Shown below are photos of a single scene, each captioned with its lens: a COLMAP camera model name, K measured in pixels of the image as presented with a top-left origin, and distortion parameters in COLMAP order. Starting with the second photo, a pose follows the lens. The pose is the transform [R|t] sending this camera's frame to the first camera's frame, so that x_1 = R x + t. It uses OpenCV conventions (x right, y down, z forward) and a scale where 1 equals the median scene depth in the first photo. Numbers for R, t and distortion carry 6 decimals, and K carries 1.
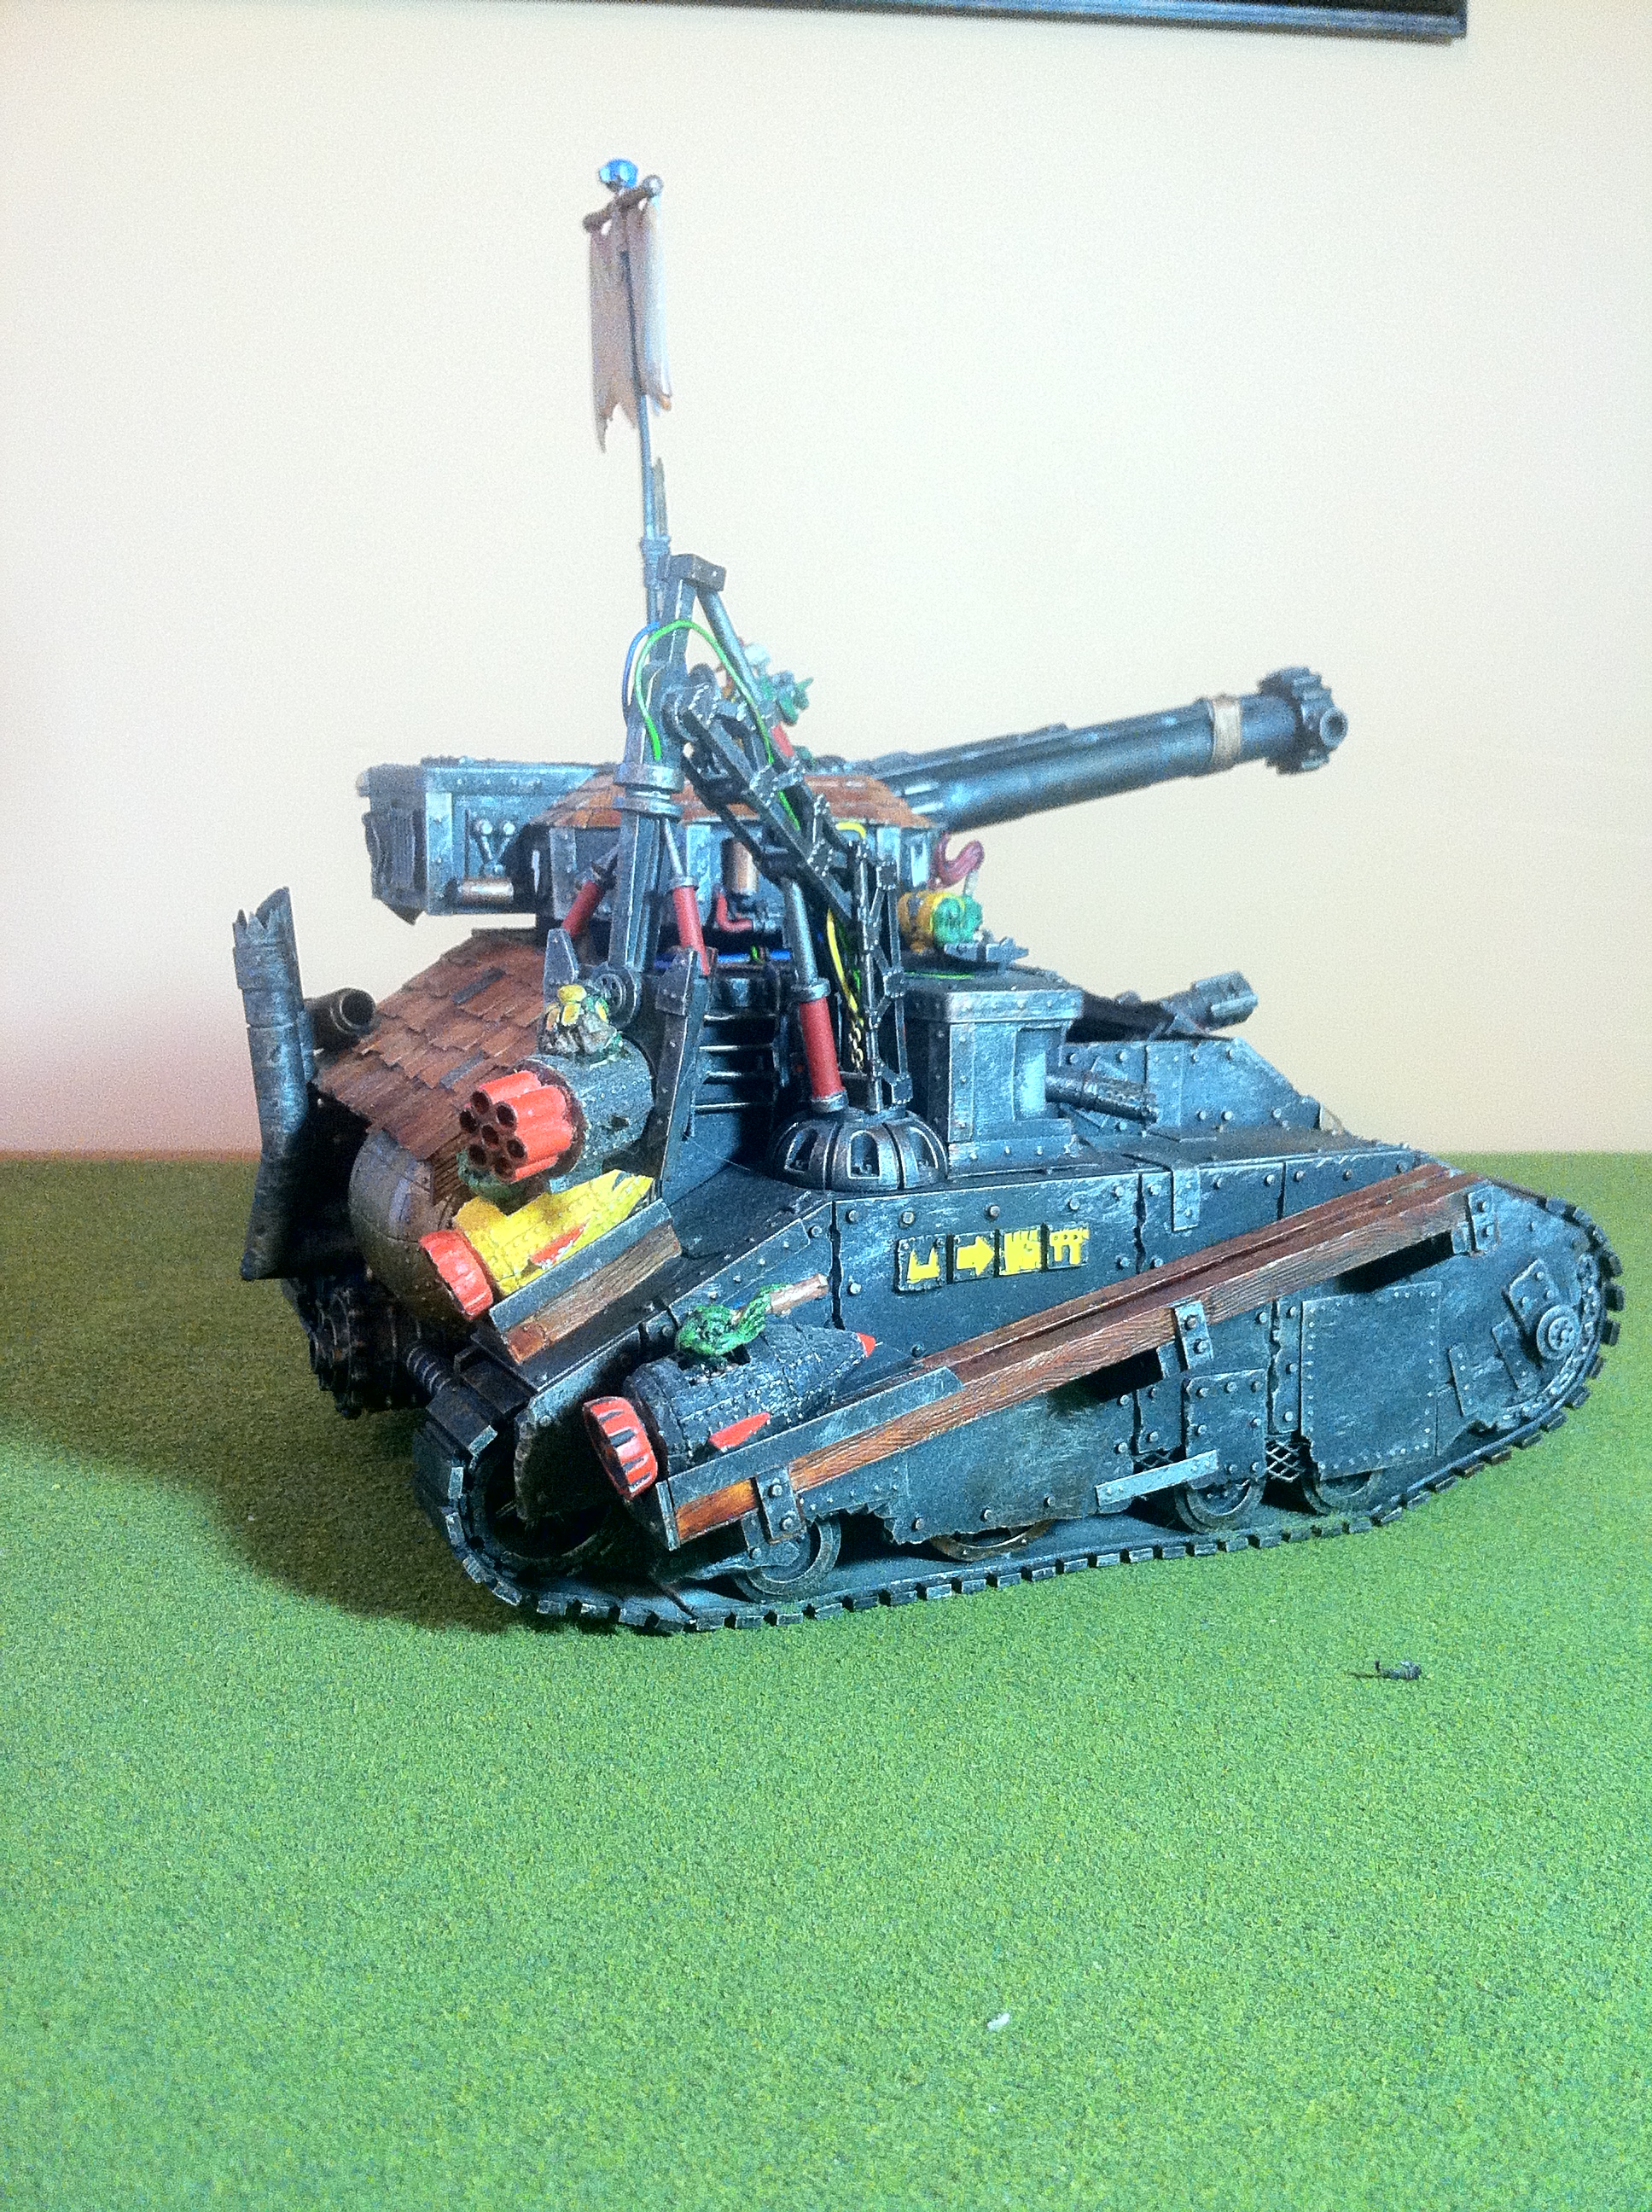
lens RADIAL K [[2260.3, 0, 826.0], [0, 2260.3, 1106.0], [0, 0, 1]] dist [0.077138, -0.286723]
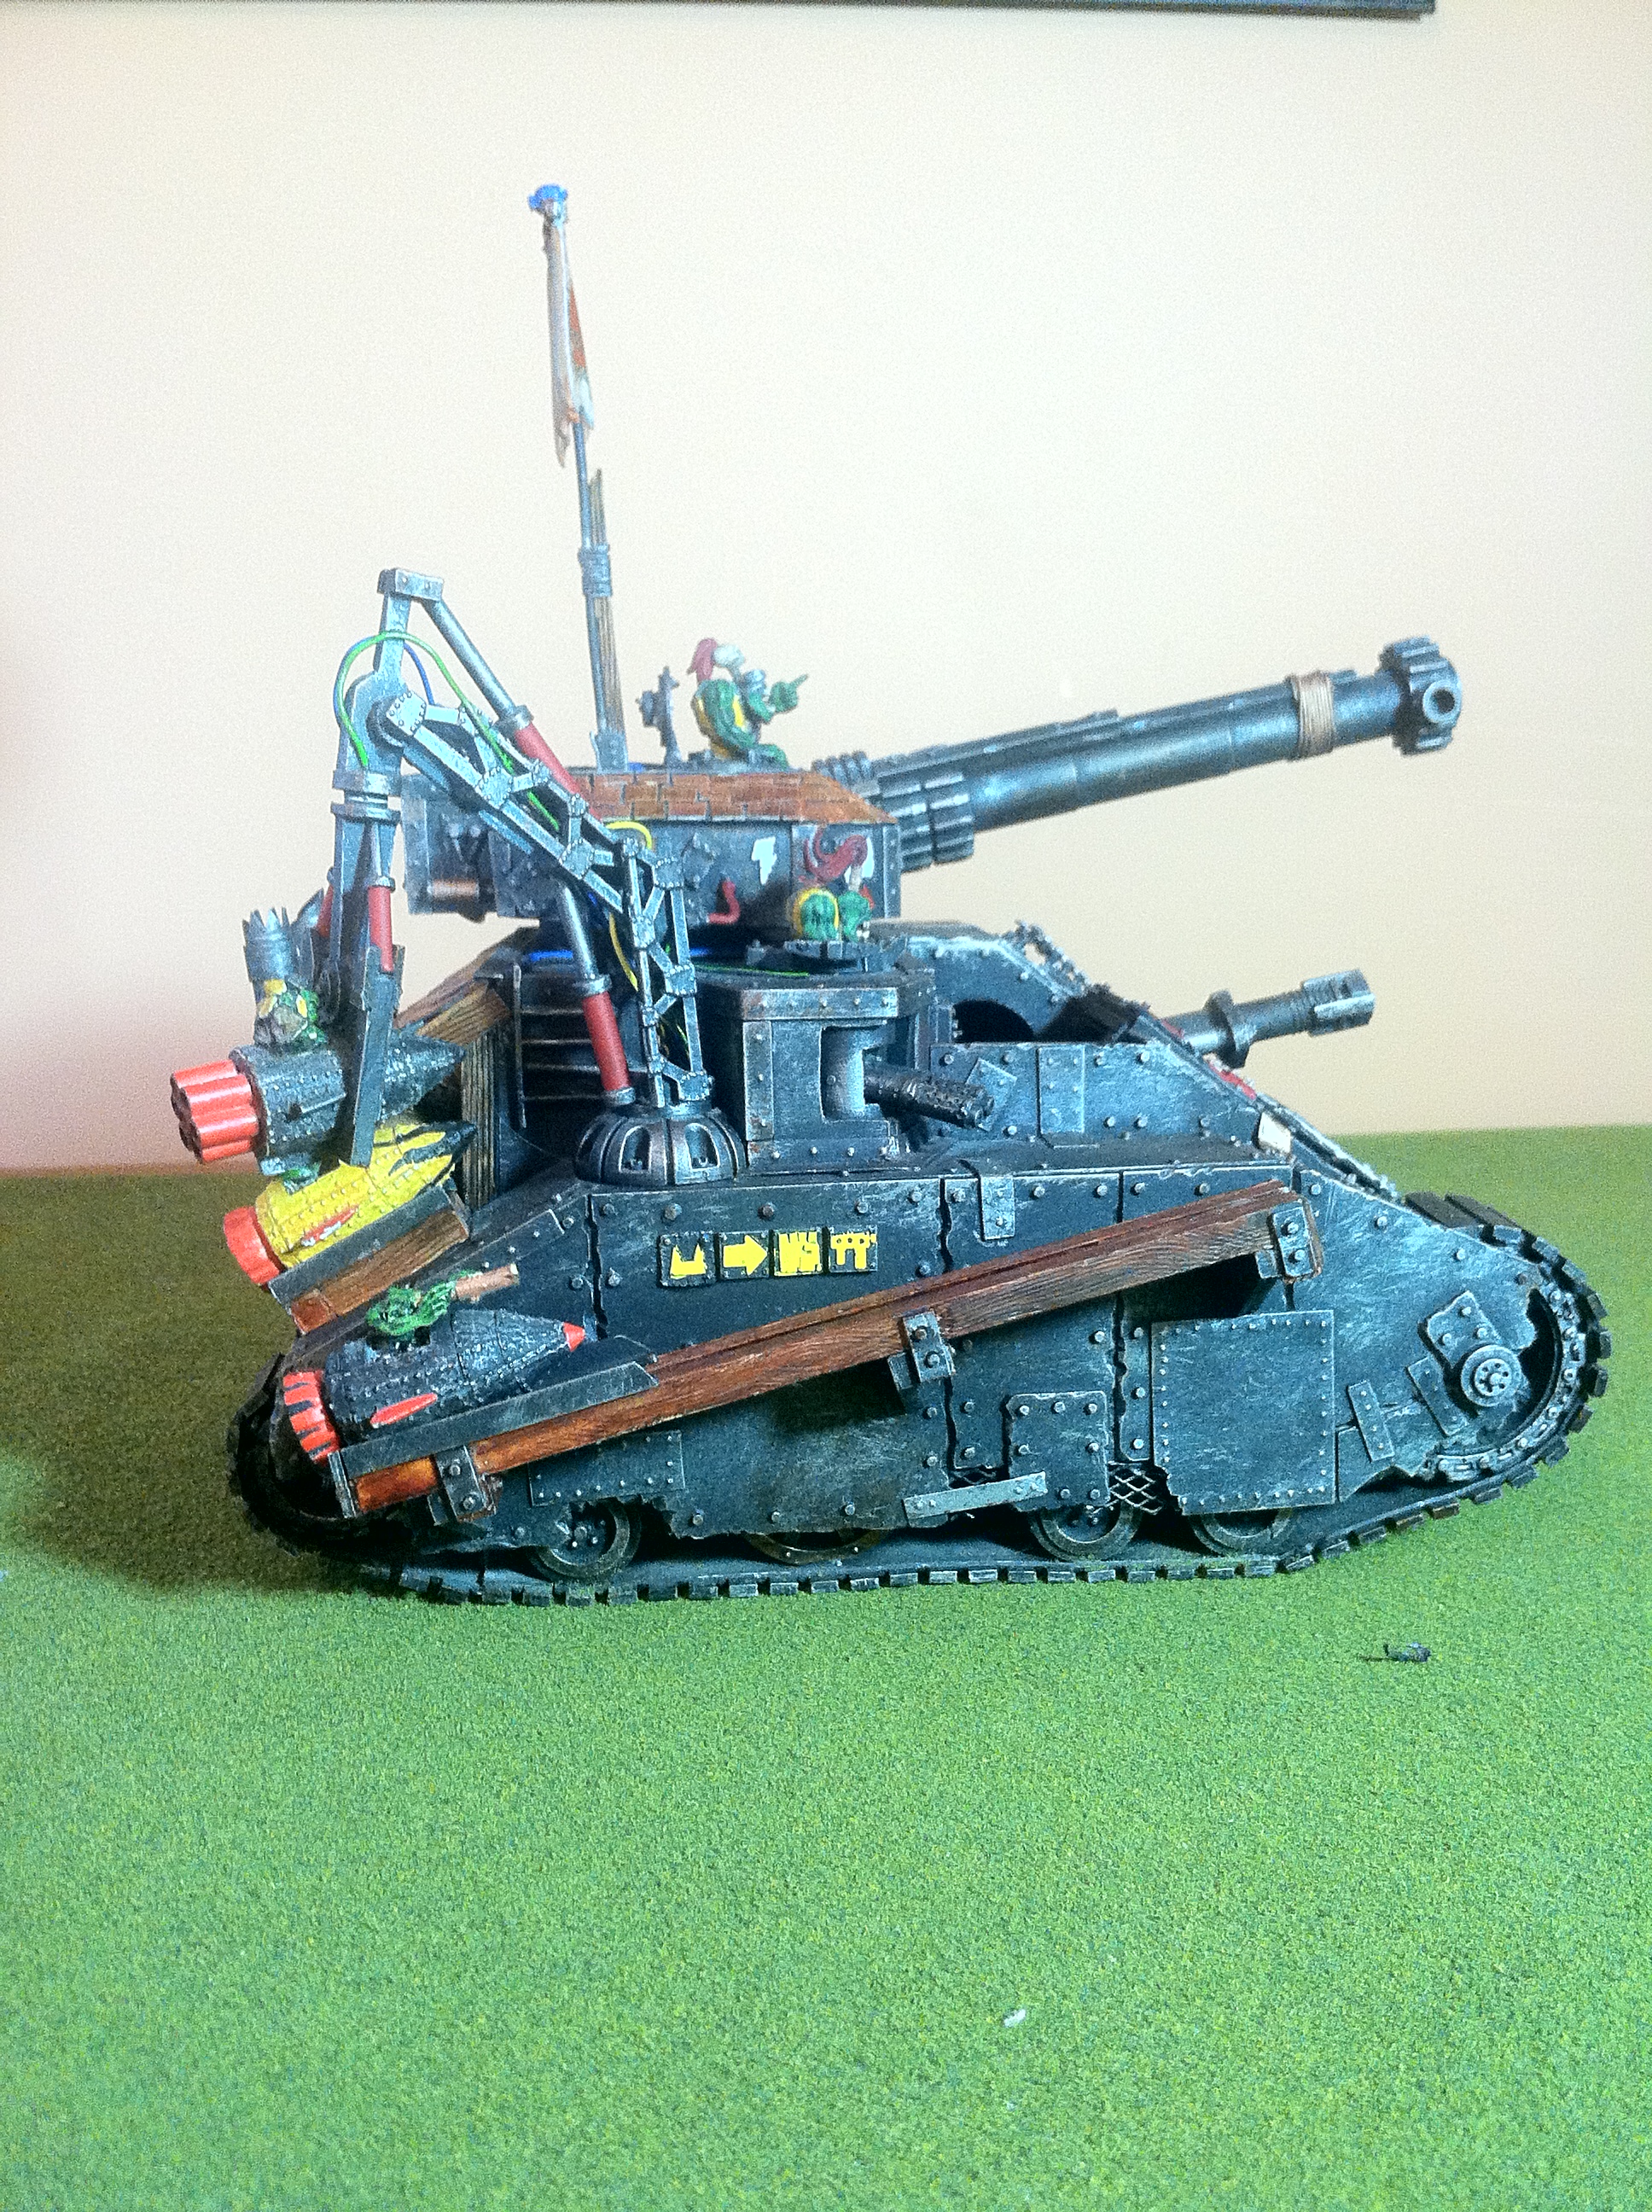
lens RADIAL K [[2248.5, 0, 826.0], [0, 2248.5, 1106.0], [0, 0, 1]] dist [0.054108, -0.019774]
pose [[0.933427, 0.025400, -0.357868, 0.432230], [-0.024591, 0.999674, 0.006810, -0.006480], [0.357924, 0.002444, 0.933747, 0.085812]]
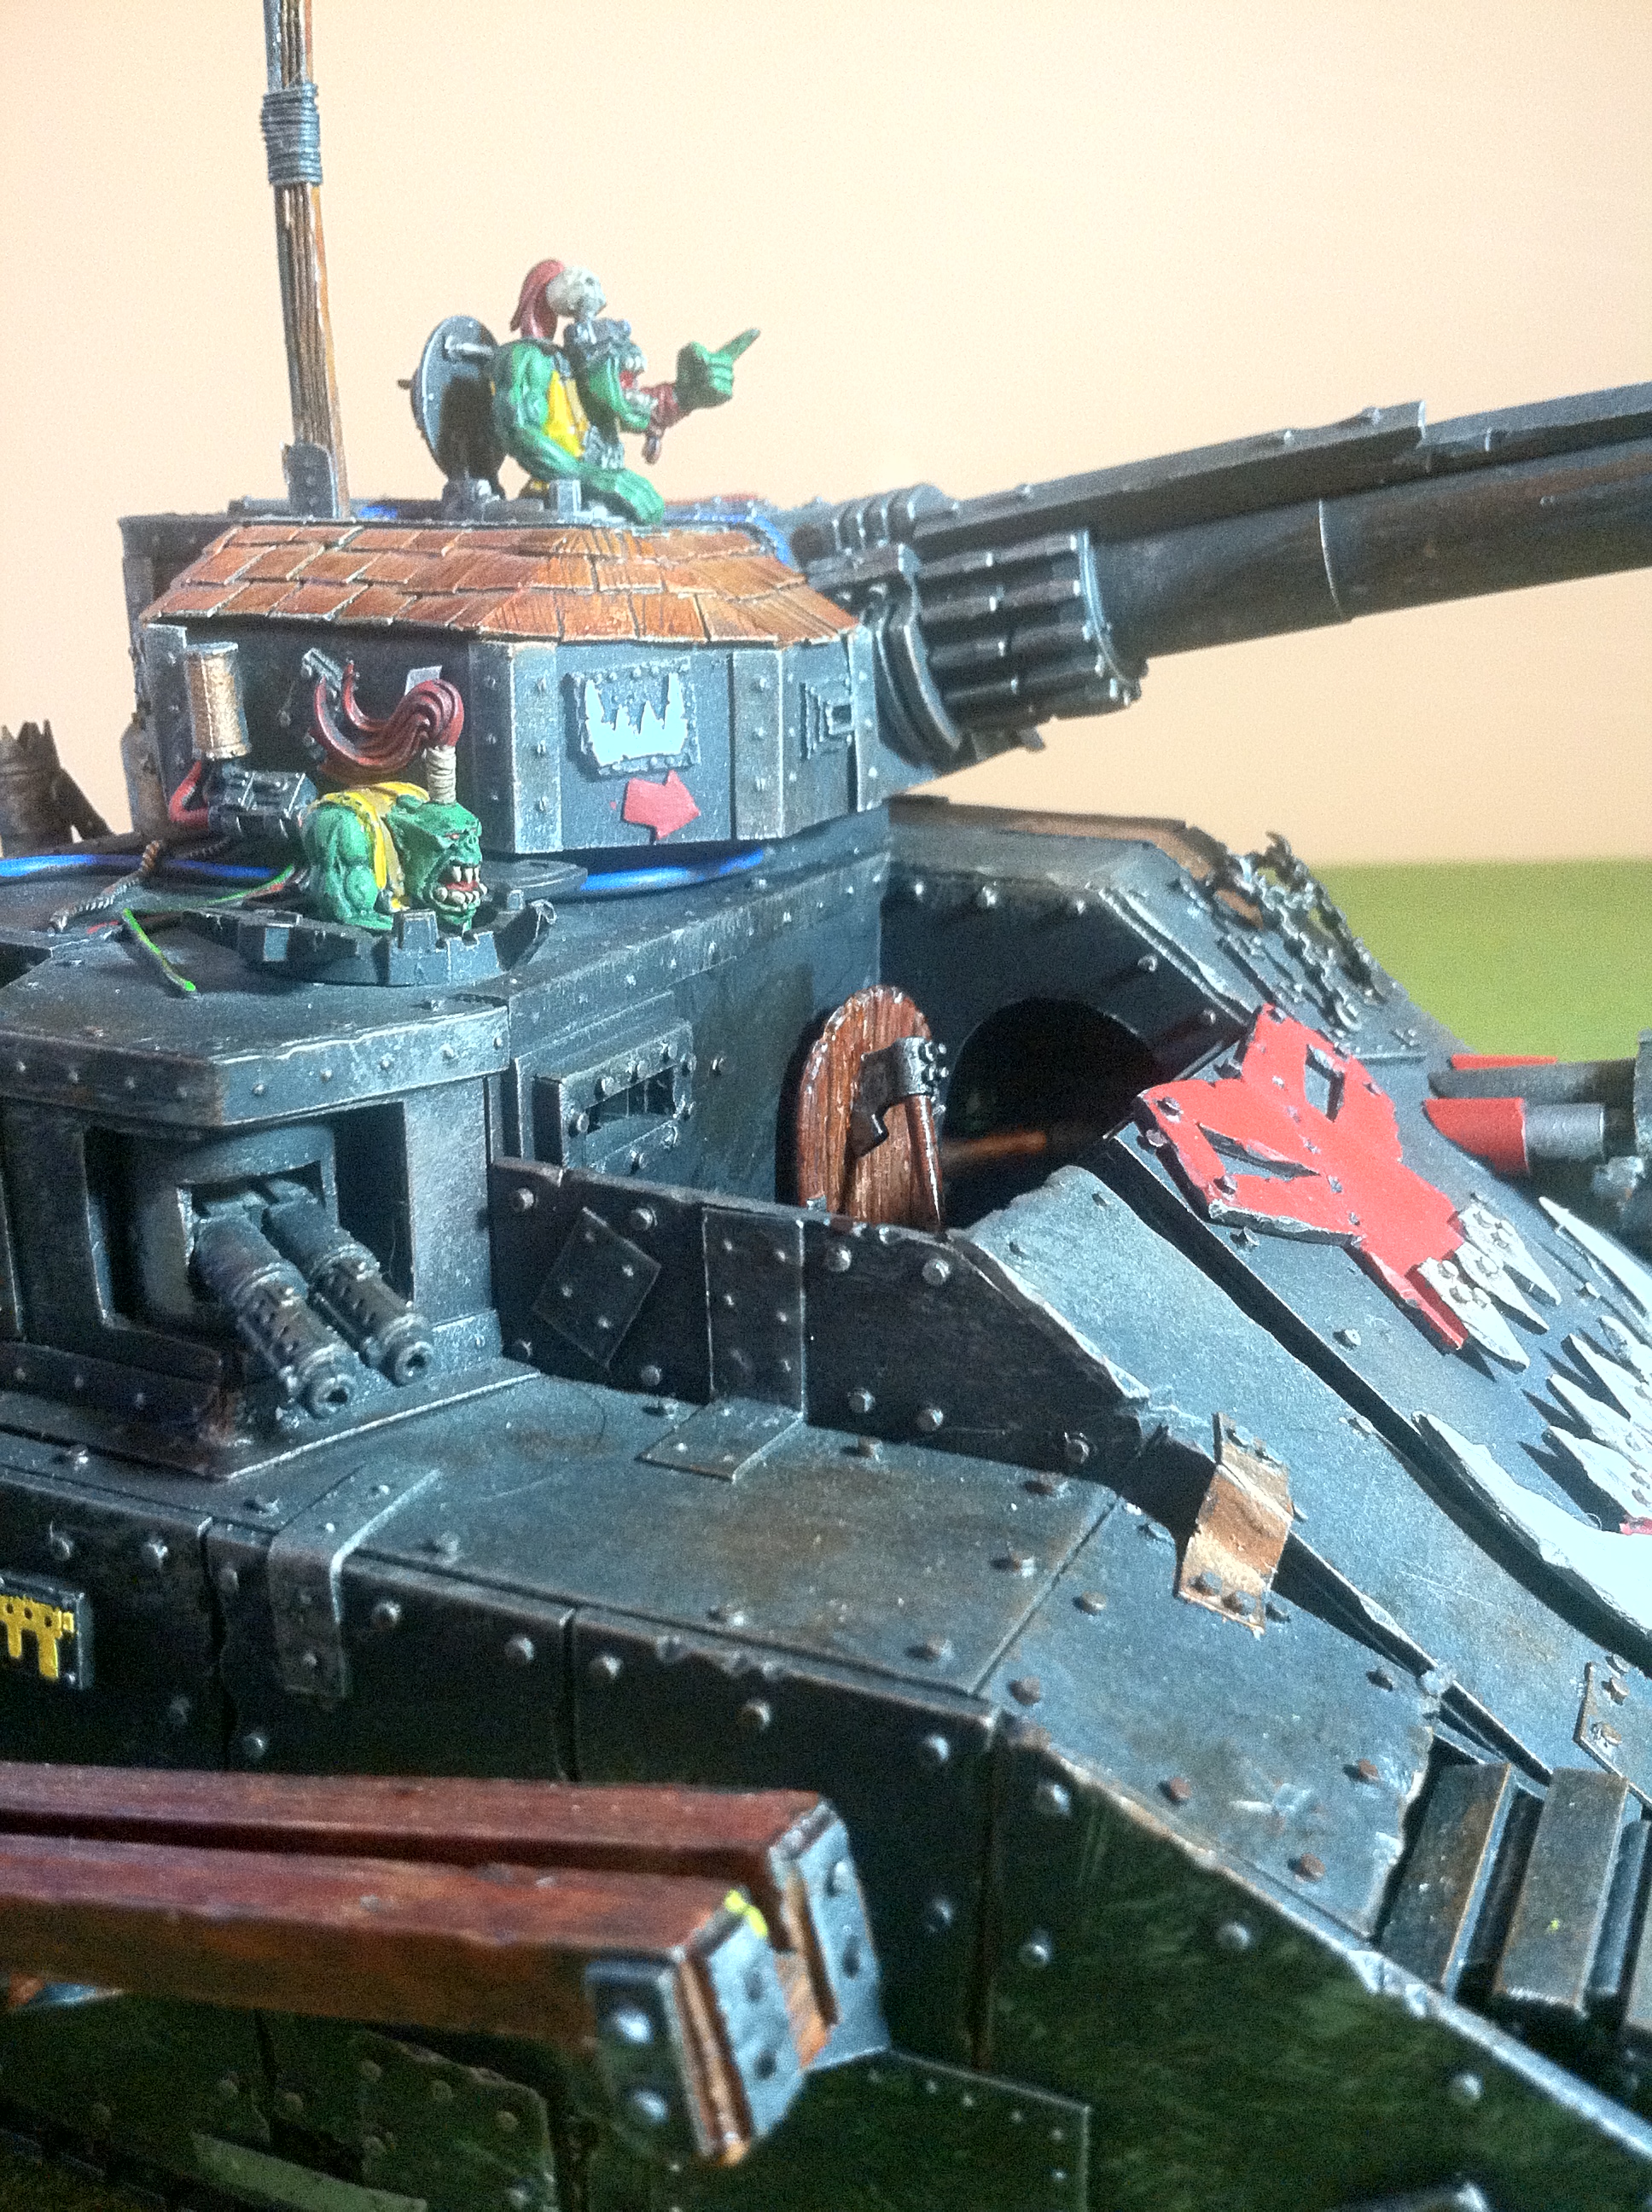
lens RADIAL K [[2181.3, 0, 826.0], [0, 2181.3, 1106.0], [0, 0, 1]] dist [0.068071, -0.297105]
pose [[0.622548, 0.203094, -0.755769, 0.491671], [-0.109904, 0.978857, 0.172513, -0.126022], [0.774826, -0.024336, 0.631706, 0.831904]]
